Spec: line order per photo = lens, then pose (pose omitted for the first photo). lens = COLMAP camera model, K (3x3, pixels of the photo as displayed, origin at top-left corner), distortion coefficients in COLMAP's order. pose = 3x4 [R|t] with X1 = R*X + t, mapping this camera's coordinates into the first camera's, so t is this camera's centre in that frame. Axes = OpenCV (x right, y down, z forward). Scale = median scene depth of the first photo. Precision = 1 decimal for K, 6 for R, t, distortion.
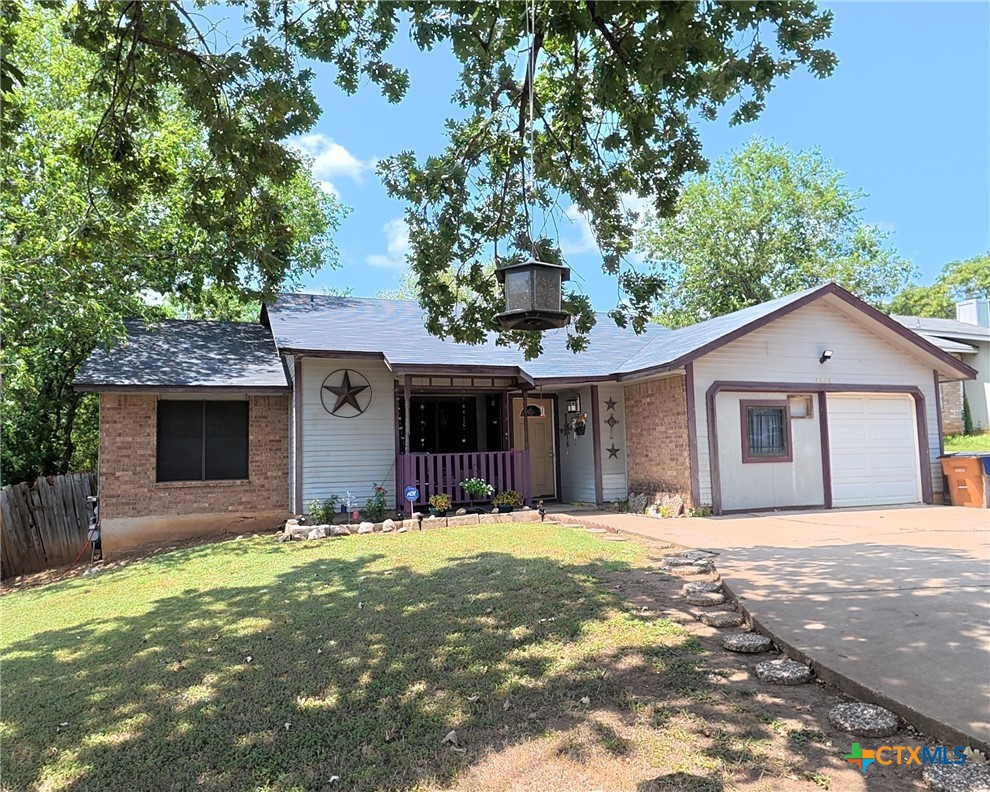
lens RADIAL K [[649.2, 0, 493.1], [0, 649.2, 400.0], [0, 0, 1]] dist [-0.012026, -0.013918]
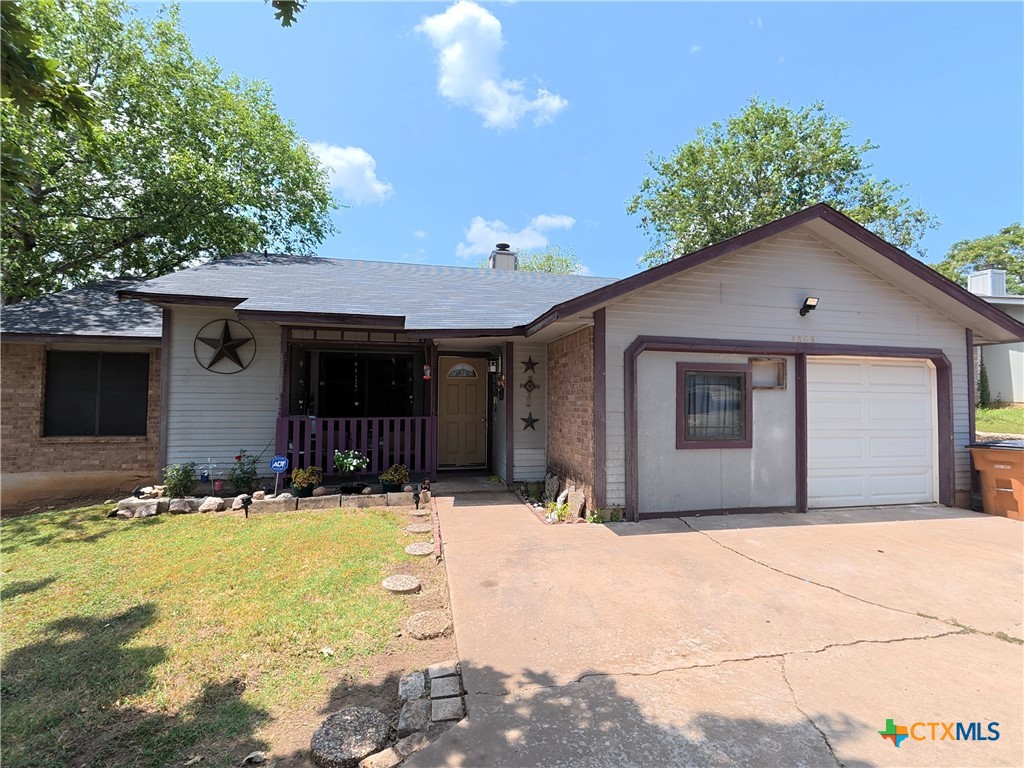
lens RADIAL K [[460.7, 0, 513.1], [0, 460.7, 380.2], [0, 0, 1]] dist [-0.008161, -0.003070]
pose [[0.990517, 0.025677, -0.134969, 0.254372], [-0.019890, 0.998831, 0.044057, 0.000389], [0.135942, -0.040954, 0.989870, 0.433846]]
